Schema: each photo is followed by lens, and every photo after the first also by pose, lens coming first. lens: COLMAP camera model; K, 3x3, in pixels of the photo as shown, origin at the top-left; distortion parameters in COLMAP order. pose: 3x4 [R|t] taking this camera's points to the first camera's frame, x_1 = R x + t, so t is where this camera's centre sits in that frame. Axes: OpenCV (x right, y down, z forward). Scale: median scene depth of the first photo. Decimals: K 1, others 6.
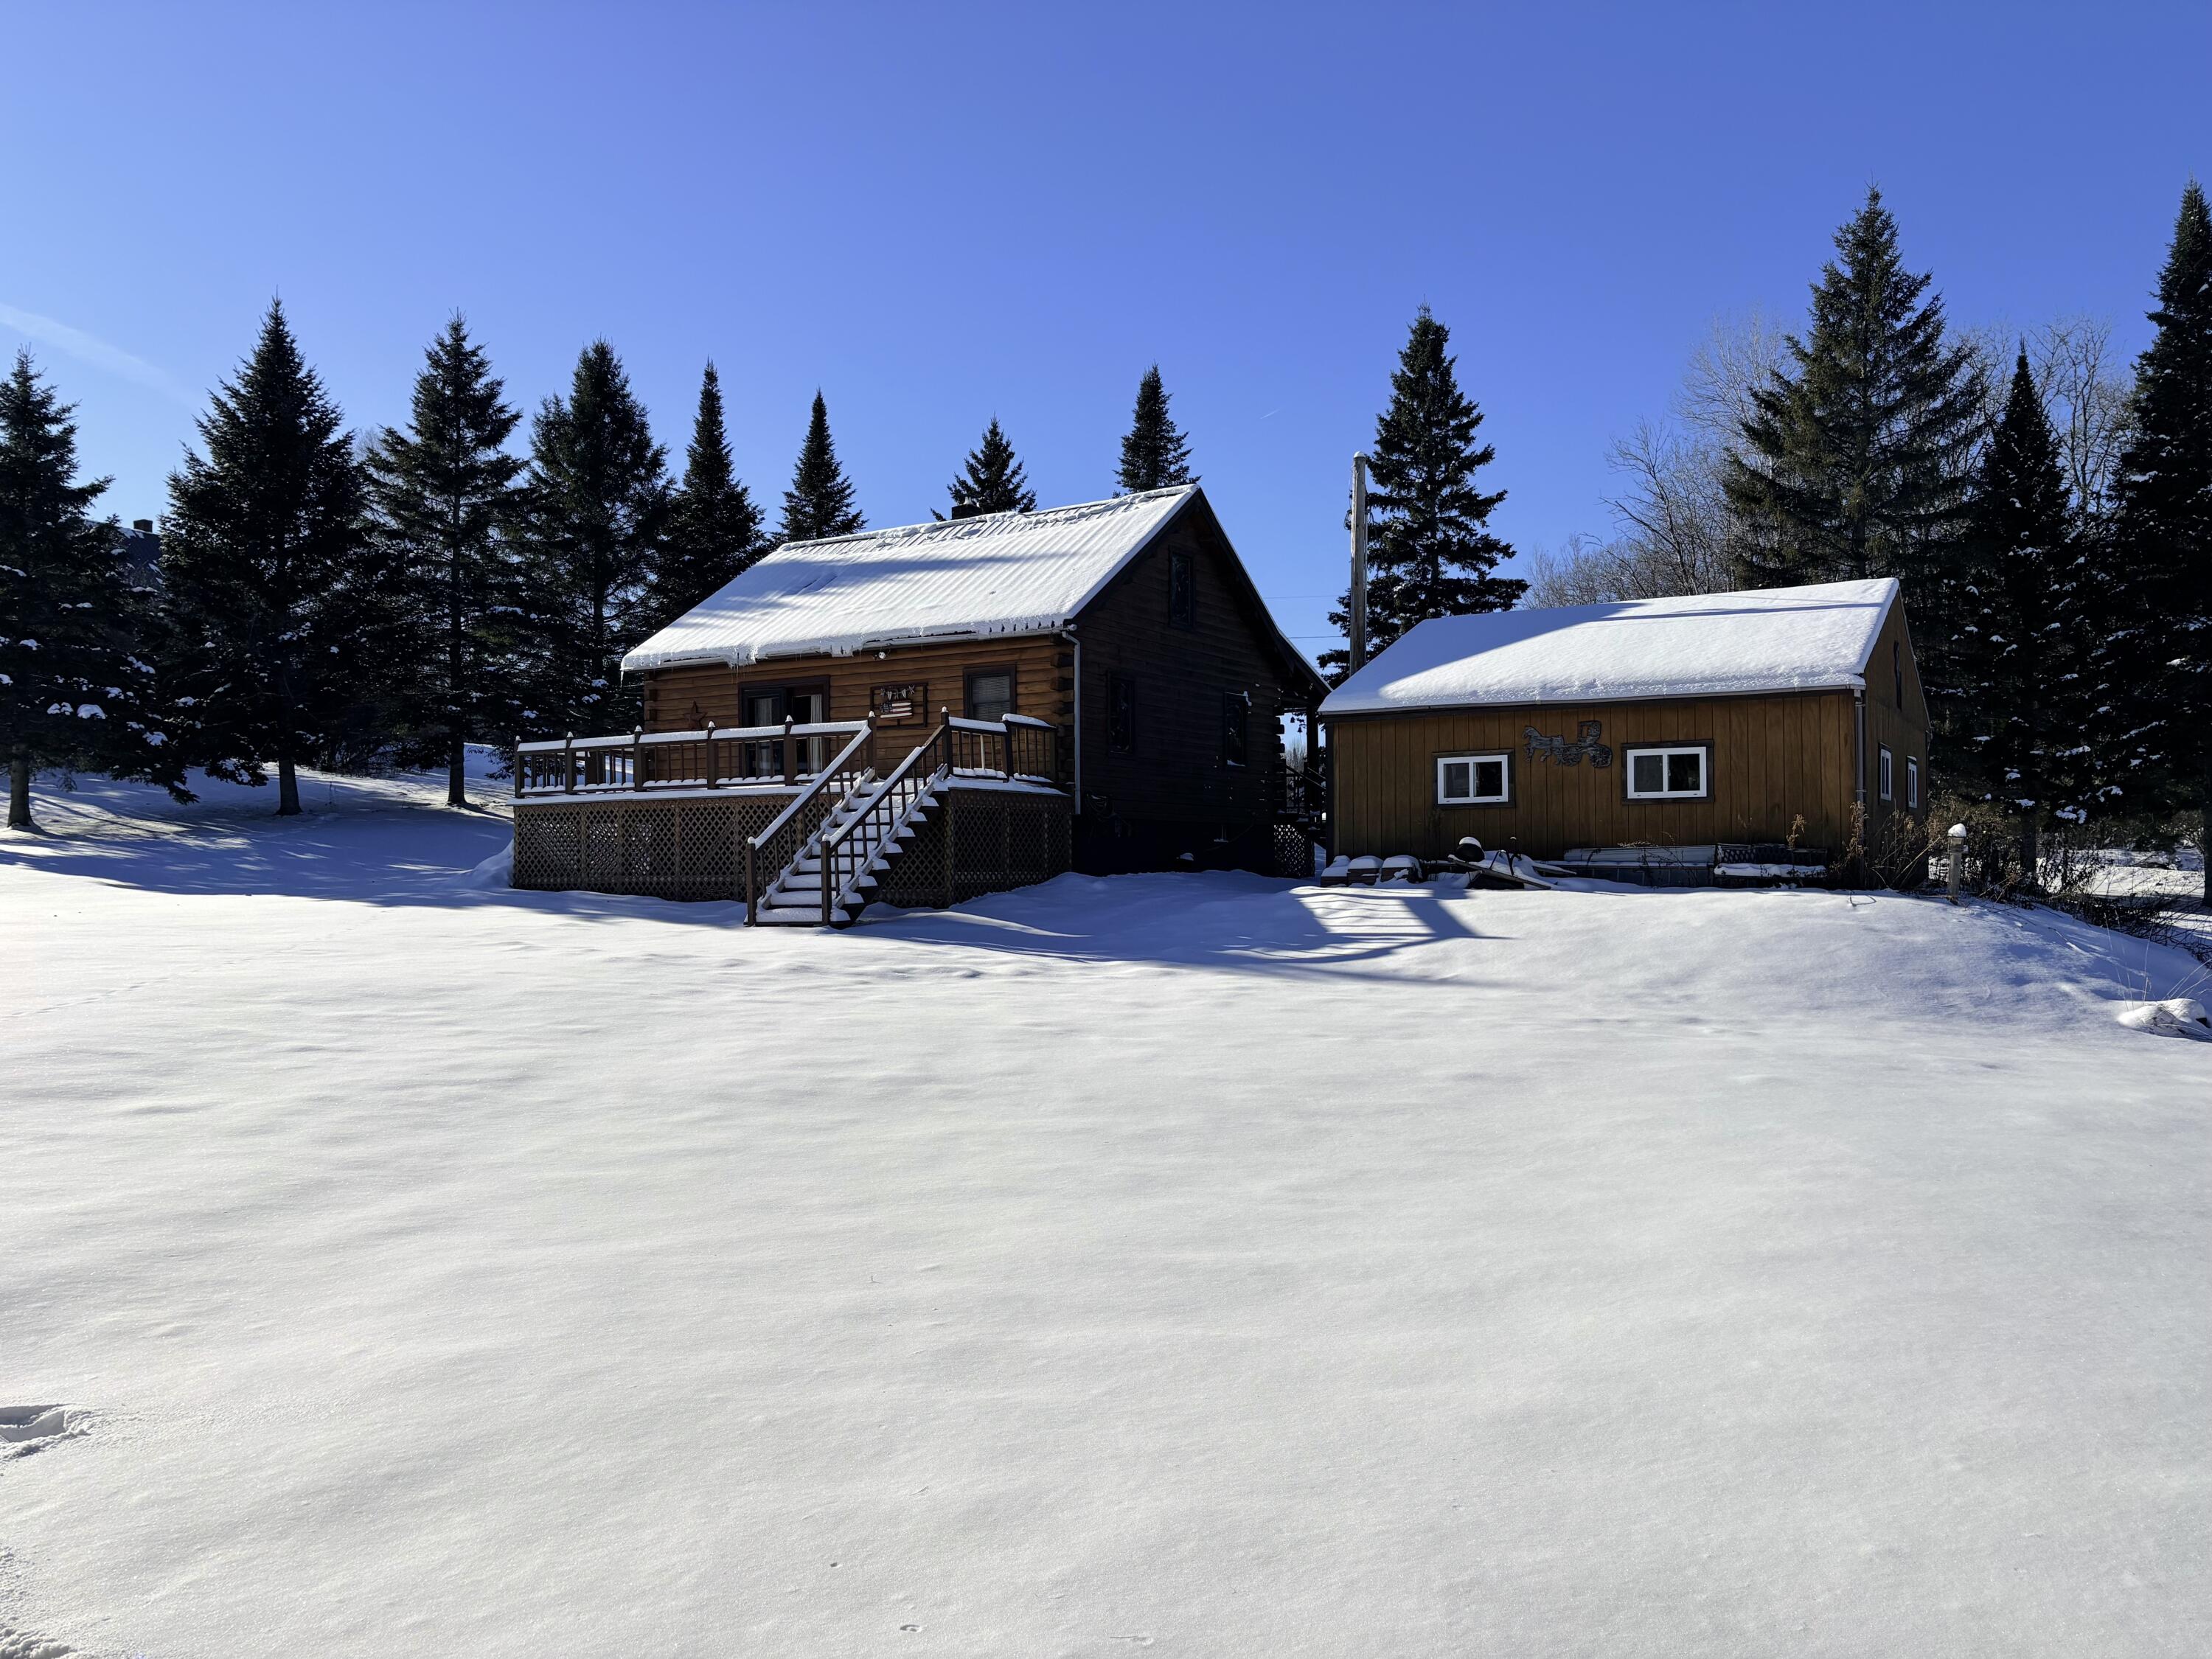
lens RADIAL K [[1692.4, 0, 1113.1], [0, 1692.4, 827.1], [0, 0, 1]] dist [0.043564, -0.004483]
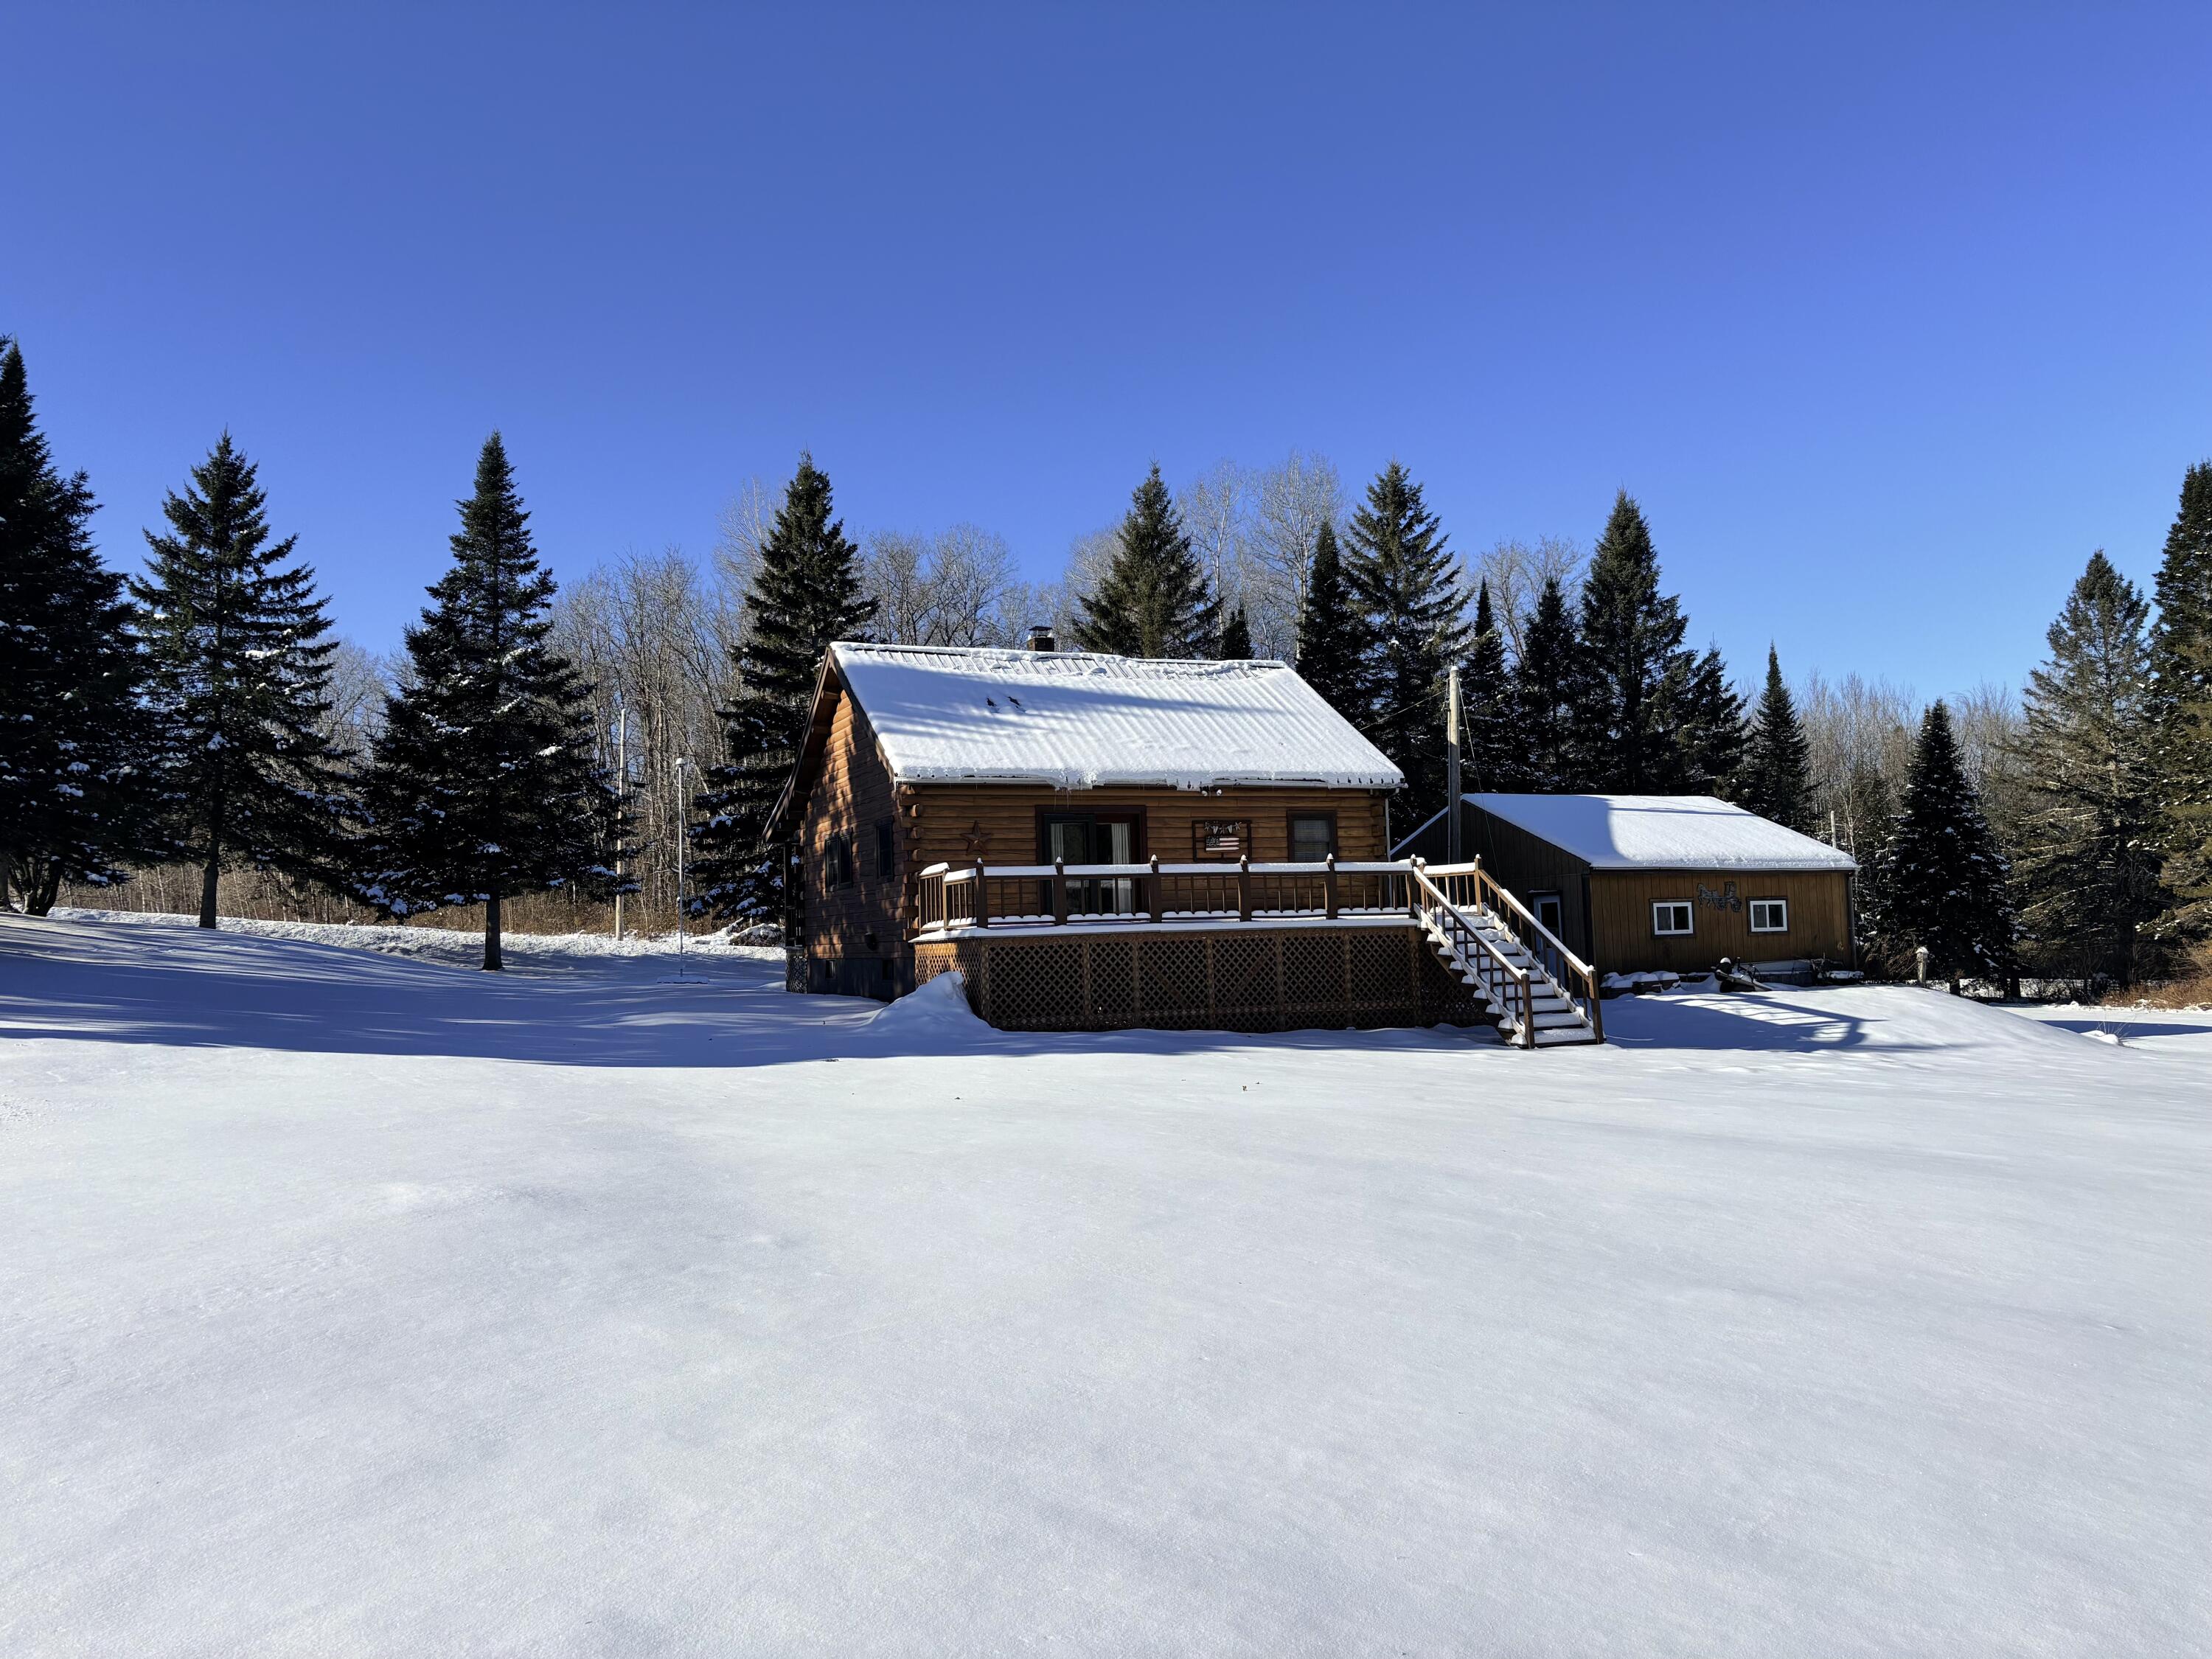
lens RADIAL K [[1692.4, 0, 1104.3], [0, 1692.4, 827.4], [0, 0, 1]] dist [0.043564, -0.004483]
pose [[0.578066, 0.045229, 0.814736, -1.086427], [0.002776, 0.998348, -0.057392, -0.019883], [-0.815985, 0.035438, 0.576985, 0.469831]]
